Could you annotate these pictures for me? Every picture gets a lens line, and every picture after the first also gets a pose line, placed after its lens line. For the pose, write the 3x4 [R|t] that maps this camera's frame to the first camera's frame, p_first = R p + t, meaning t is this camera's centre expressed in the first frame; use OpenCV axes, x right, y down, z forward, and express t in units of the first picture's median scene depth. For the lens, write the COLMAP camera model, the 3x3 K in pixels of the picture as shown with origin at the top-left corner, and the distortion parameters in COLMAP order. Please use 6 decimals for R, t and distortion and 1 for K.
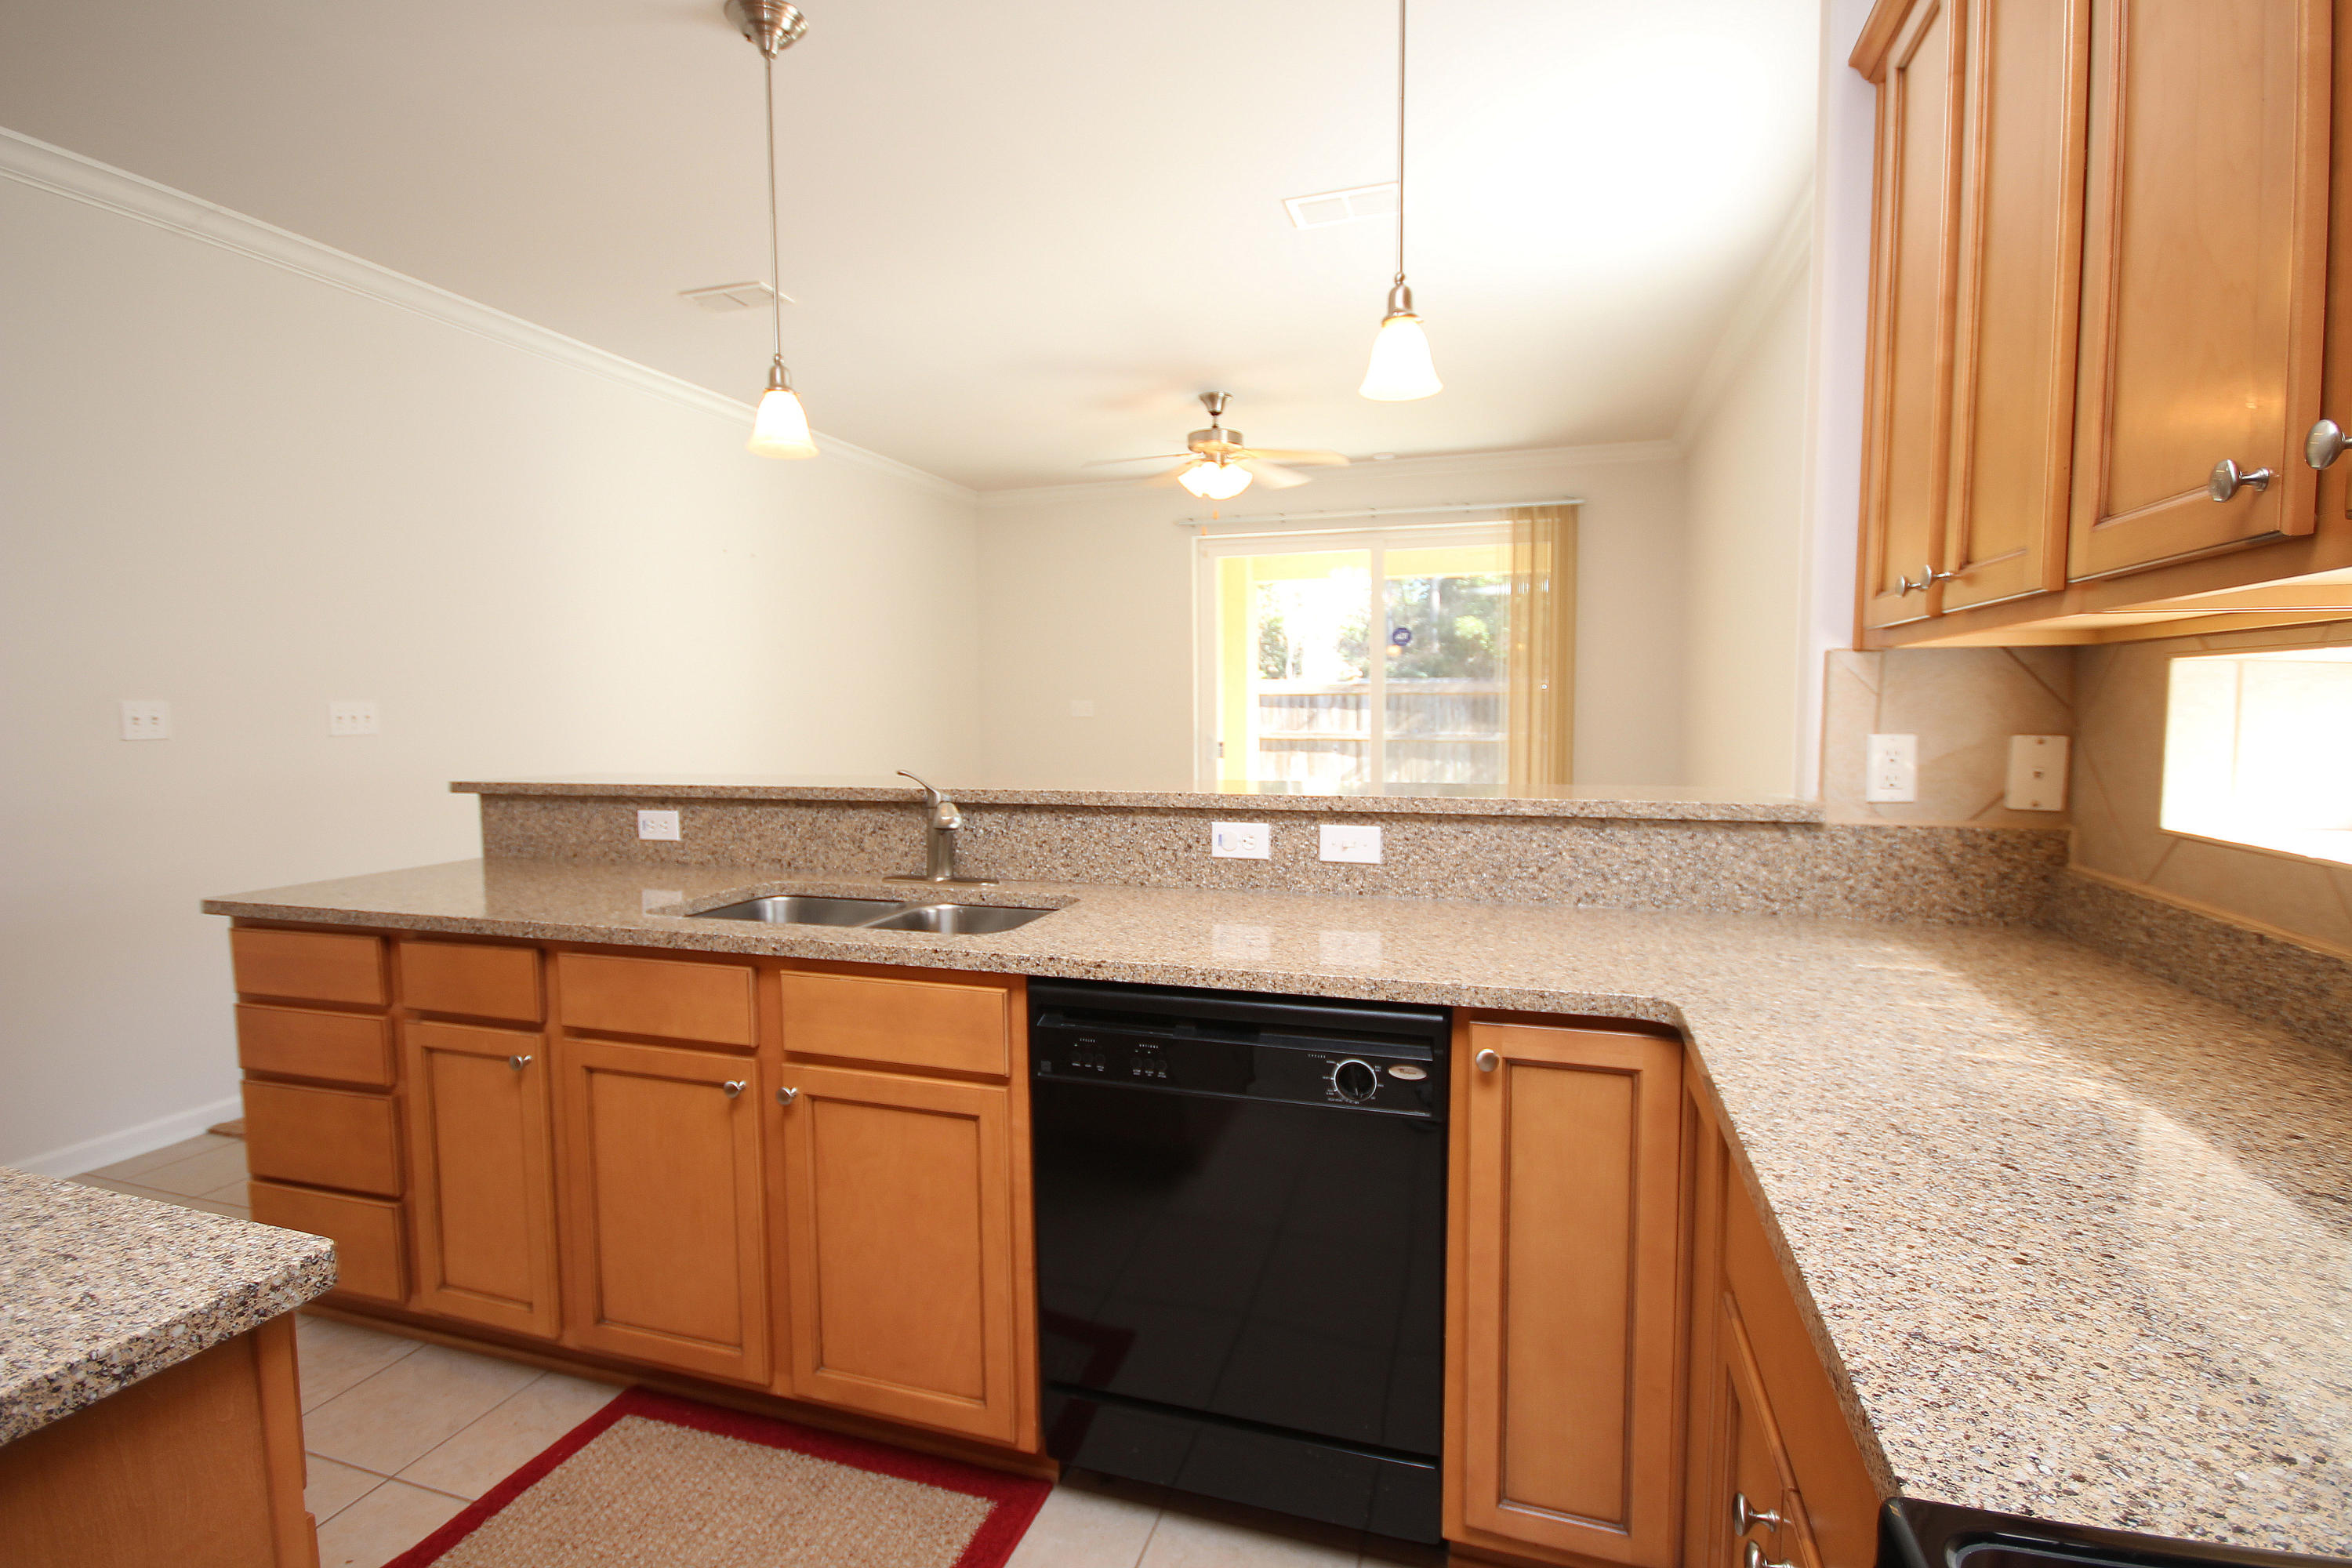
lens RADIAL K [[1082.6, 0, 1195.4], [0, 1082.6, 789.9], [0, 0, 1]] dist [0.003917, -0.009647]
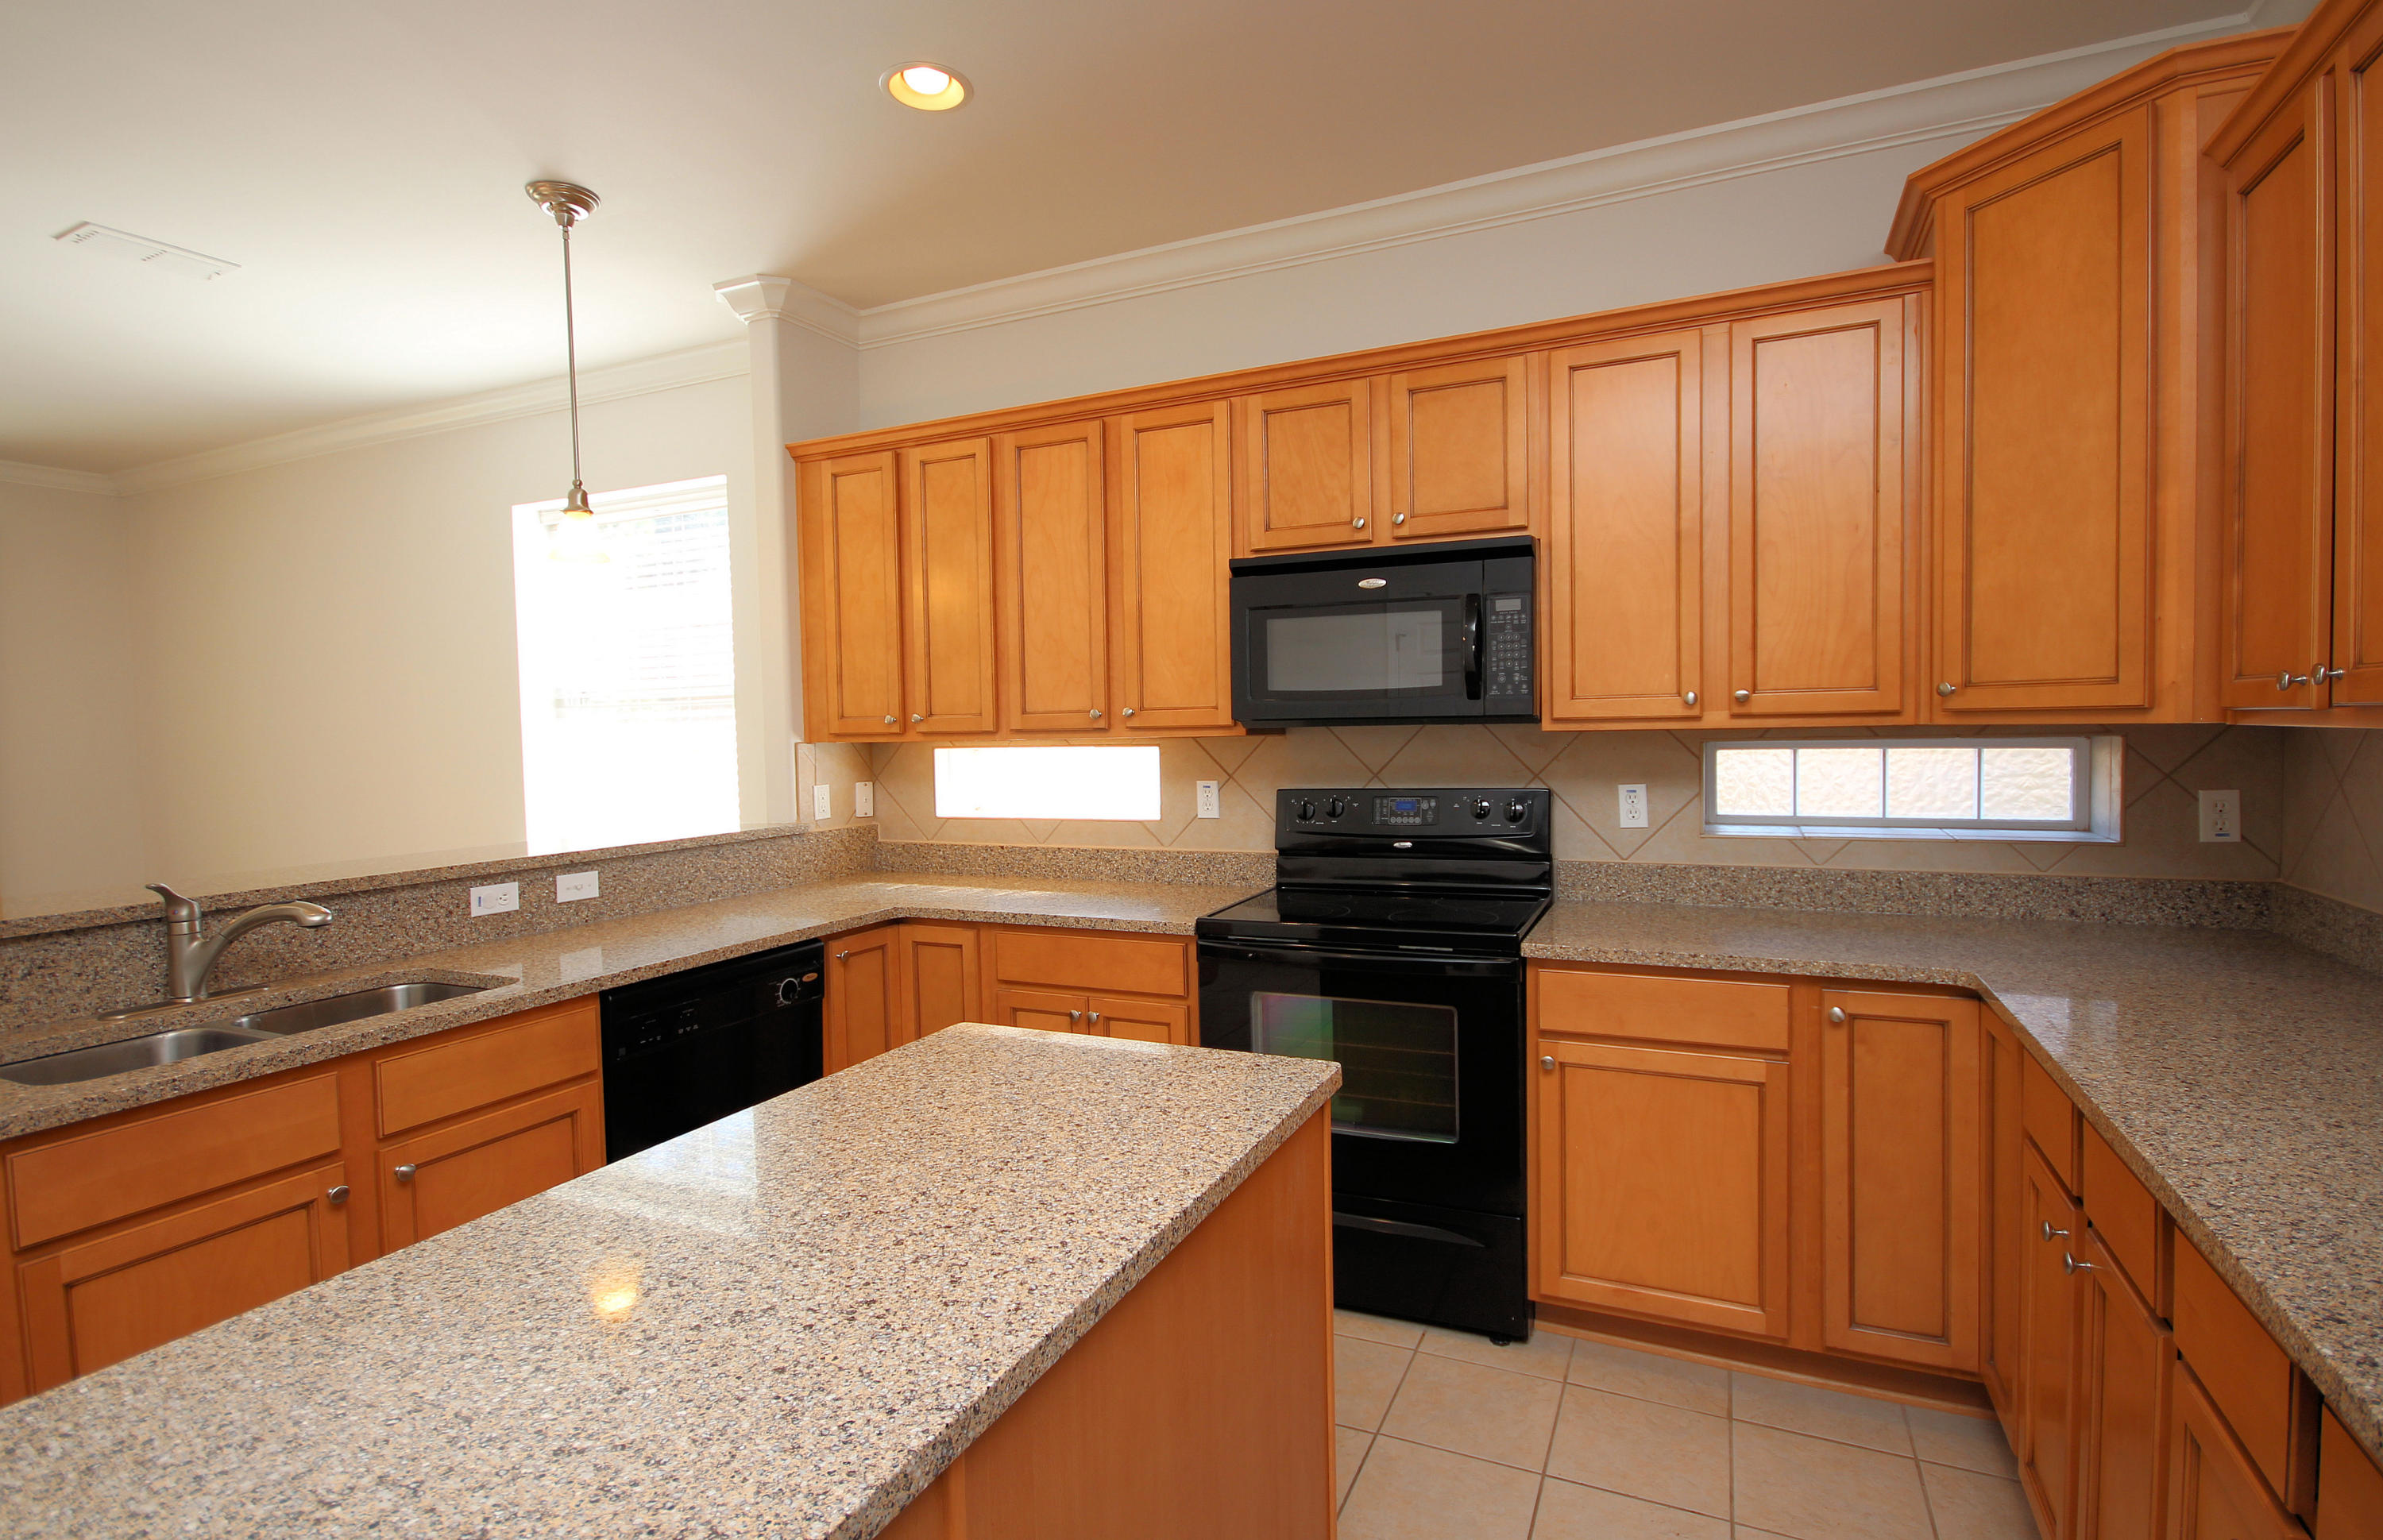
lens RADIAL K [[1163.9, 0, 1196.0], [0, 1163.9, 768.4], [0, 0, 1]] dist [-0.003273, -0.000222]
pose [[0.127909, -0.036358, 0.991119, -1.182979], [0.096765, 0.995018, 0.024013, -0.056356], [-0.987054, 0.092835, 0.130790, 0.033203]]
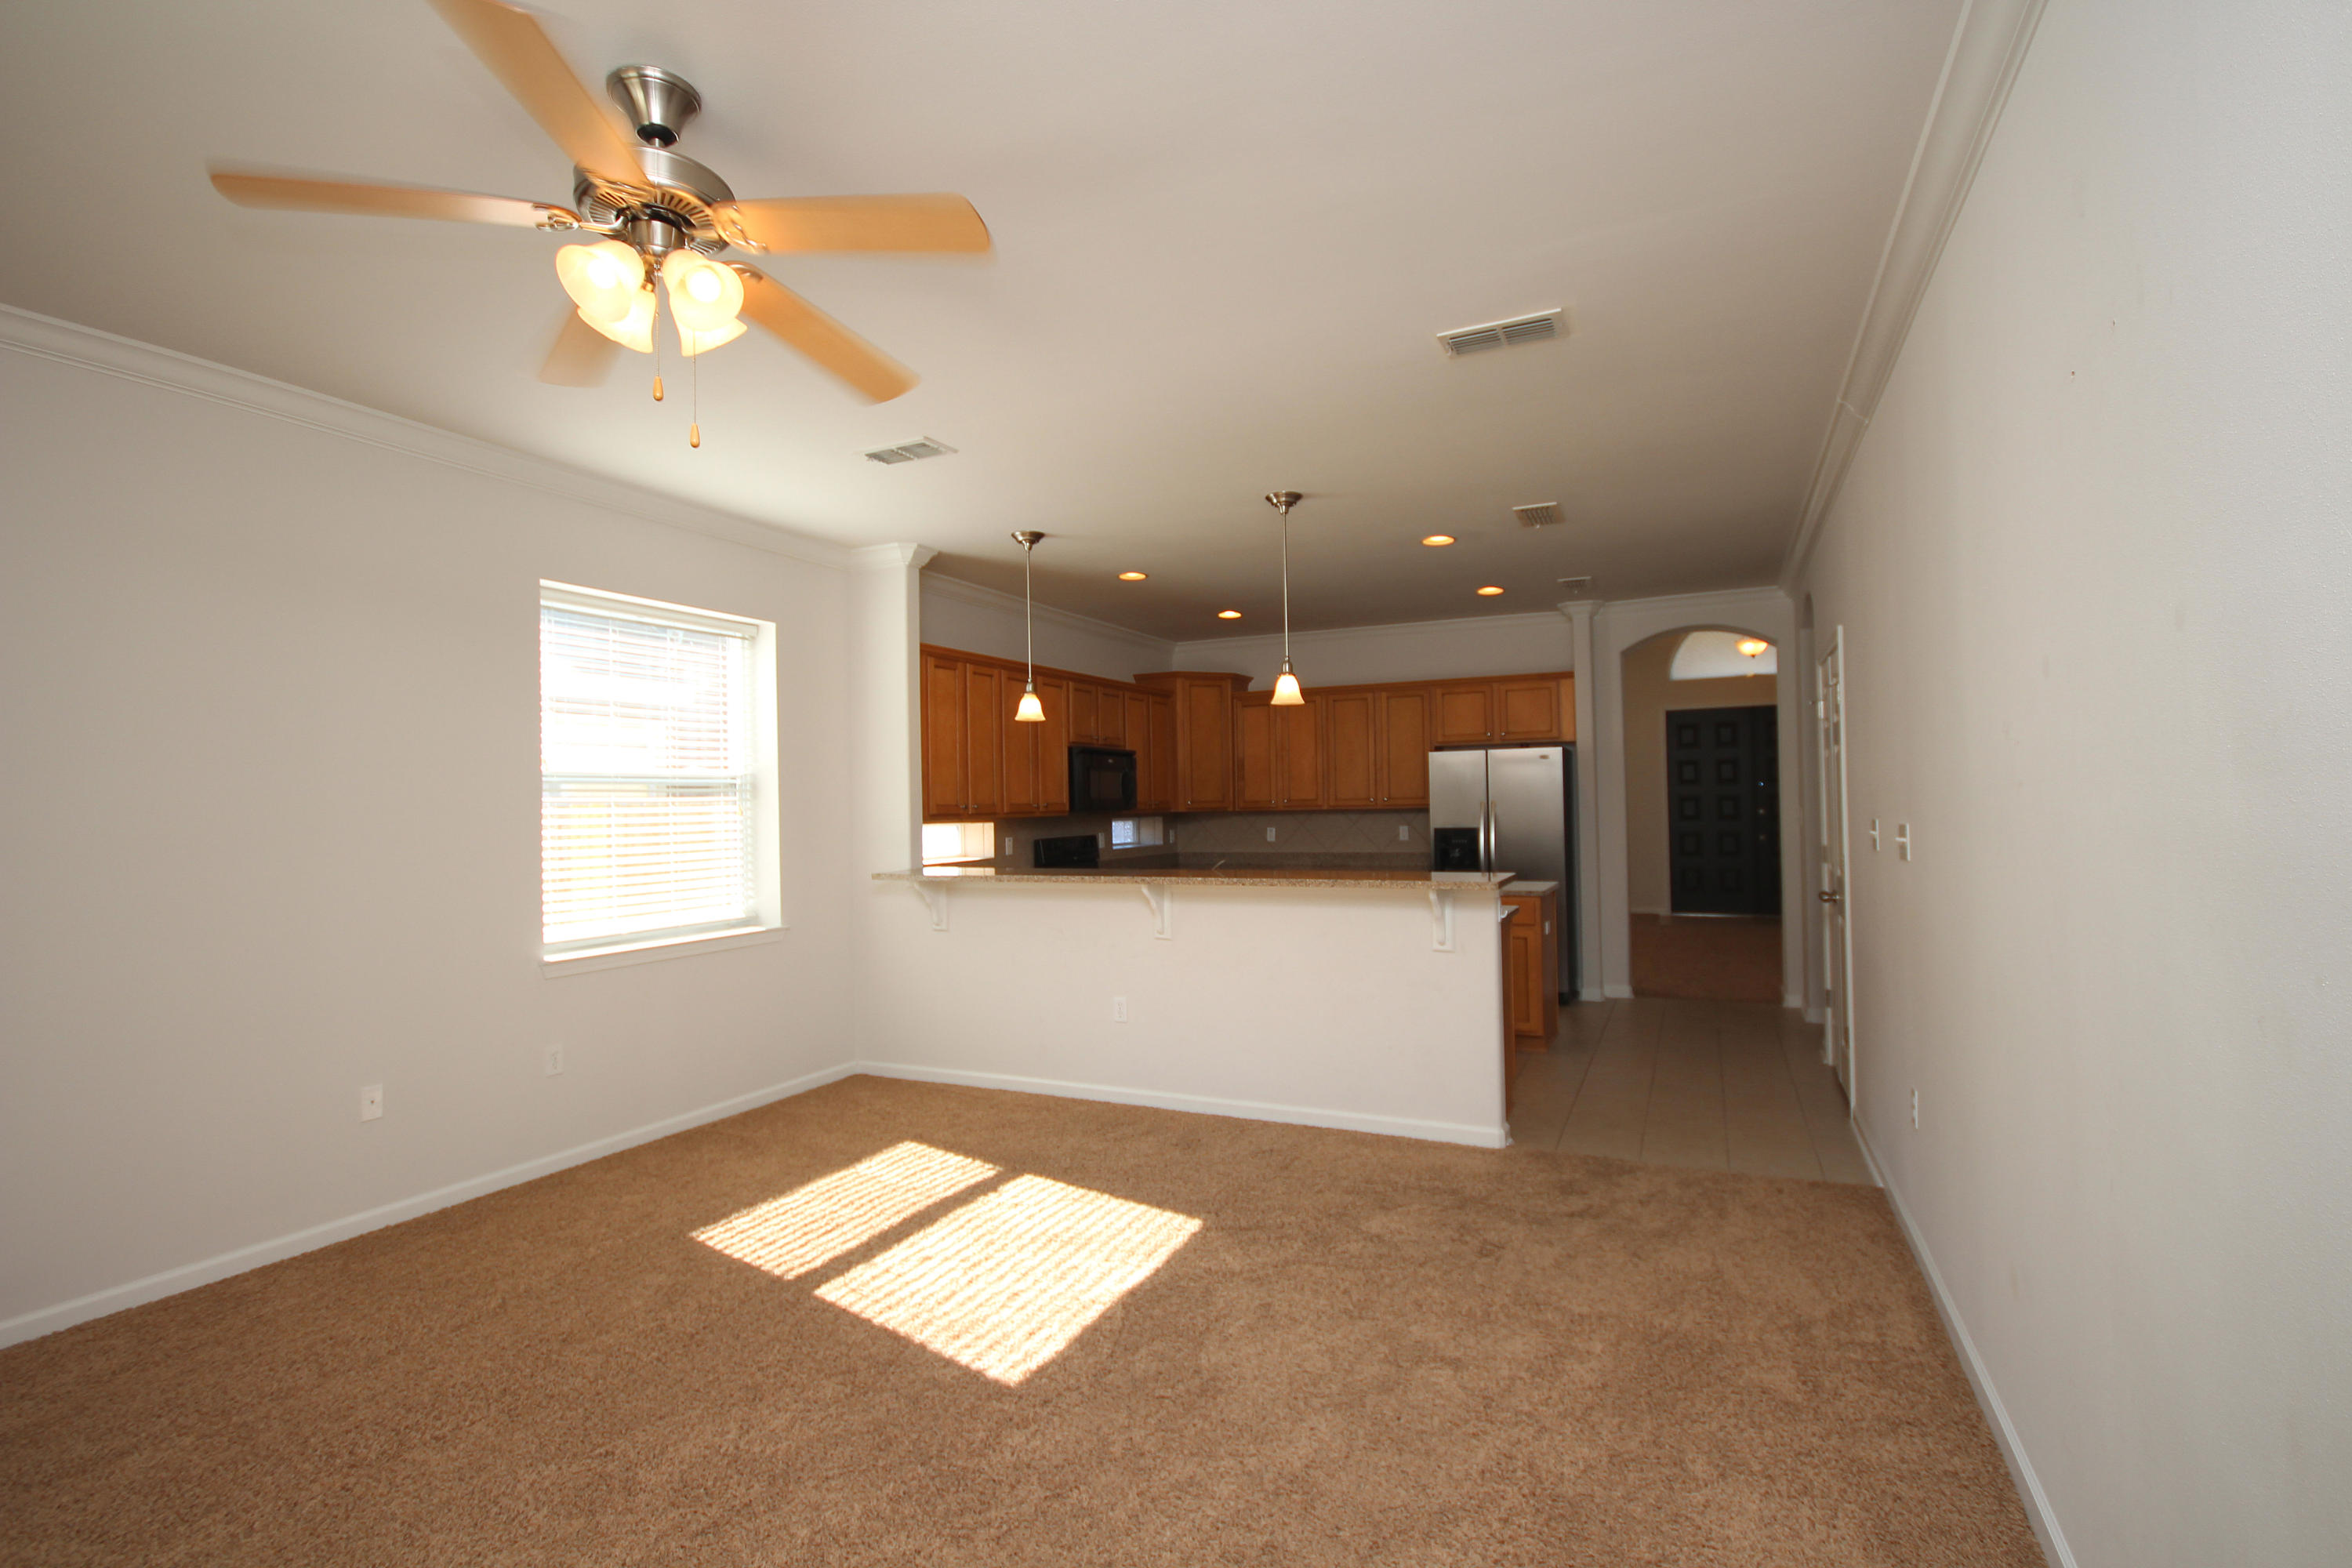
lens RADIAL K [[1082.6, 0, 1196.9], [0, 1082.6, 785.1], [0, 0, 1]] dist [0.003917, -0.009647]
pose [[-0.991645, 0.026091, 0.126330, -0.525539], [0.033407, 0.997864, 0.056143, -0.333726], [-0.124596, 0.059894, -0.990398, 3.556194]]
